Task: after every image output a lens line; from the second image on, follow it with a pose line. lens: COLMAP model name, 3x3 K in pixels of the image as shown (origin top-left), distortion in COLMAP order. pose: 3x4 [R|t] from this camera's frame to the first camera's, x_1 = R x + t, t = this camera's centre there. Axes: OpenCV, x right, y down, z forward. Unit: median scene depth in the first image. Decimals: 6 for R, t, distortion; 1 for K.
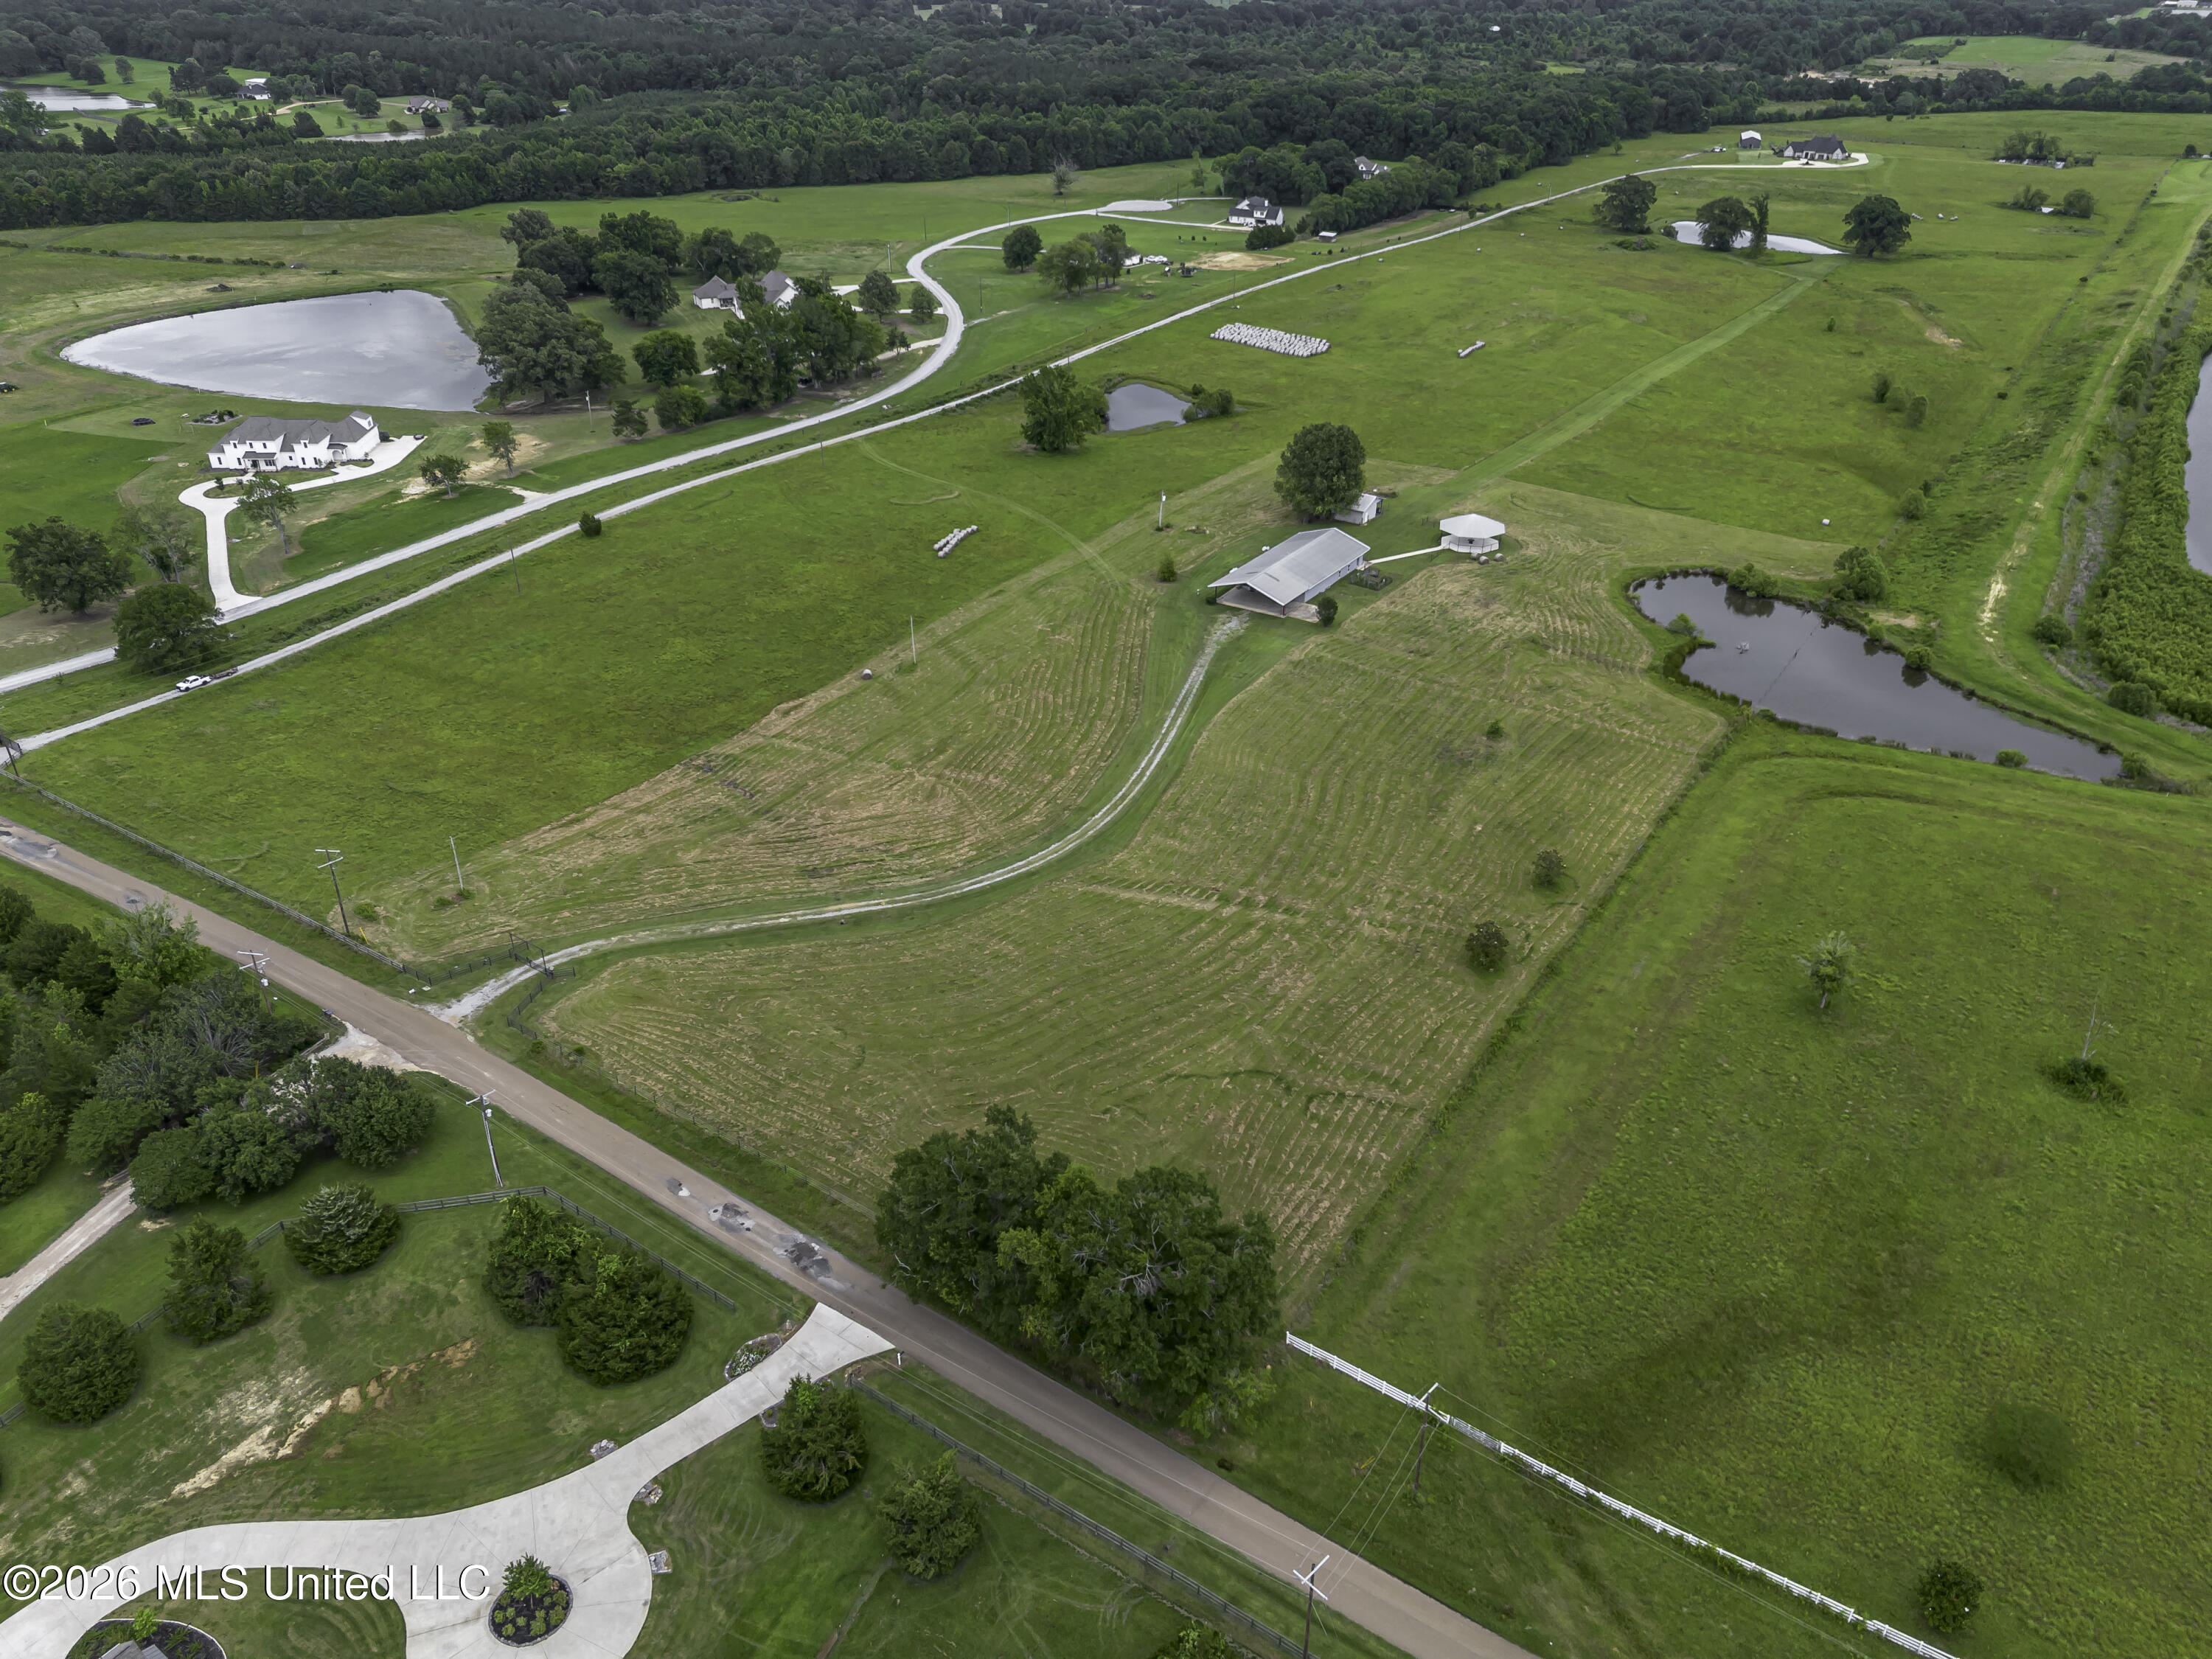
lens RADIAL K [[1587.7, 0, 1103.9], [0, 1587.7, 797.8], [0, 0, 1]] dist [0.070765, -0.064803]
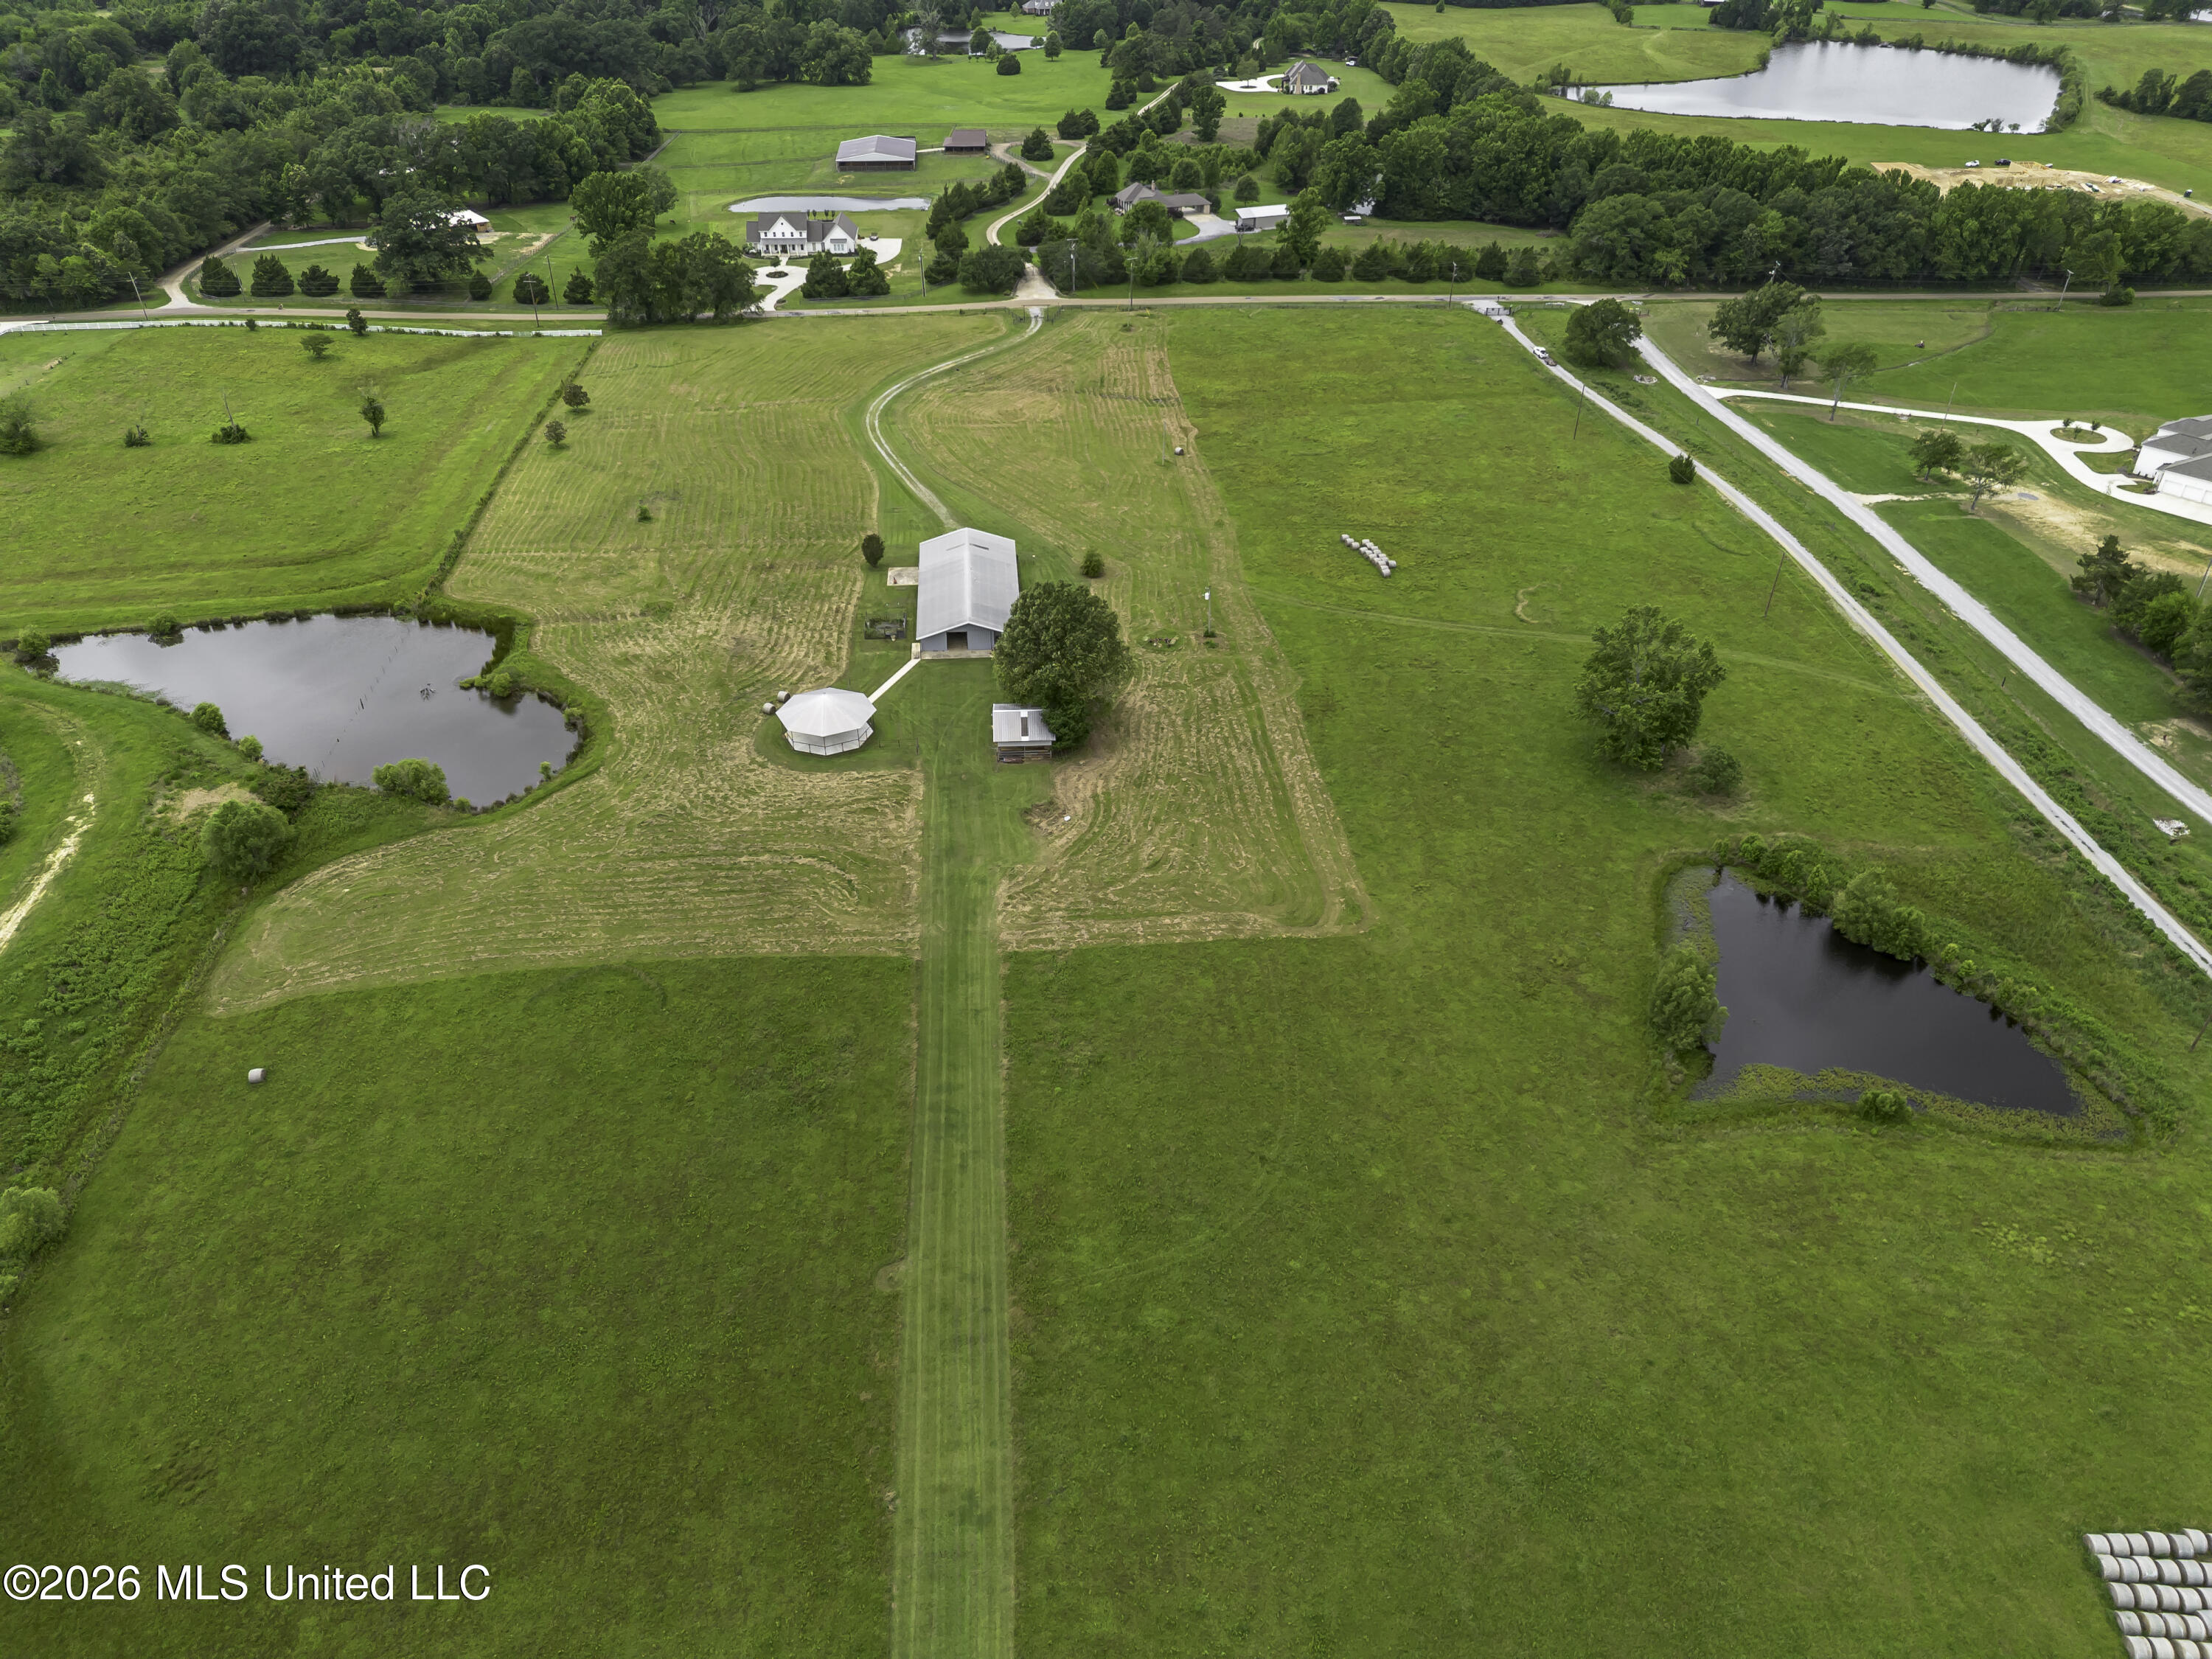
lens RADIAL K [[1587.7, 0, 1103.9], [0, 1587.7, 797.8], [0, 0, 1]] dist [0.070765, -0.064803]
pose [[-0.778943, 0.333996, -0.530748, 0.606583], [-0.312370, 0.527228, 0.790225, -0.860090], [0.543758, 0.781330, -0.306350, 1.543815]]
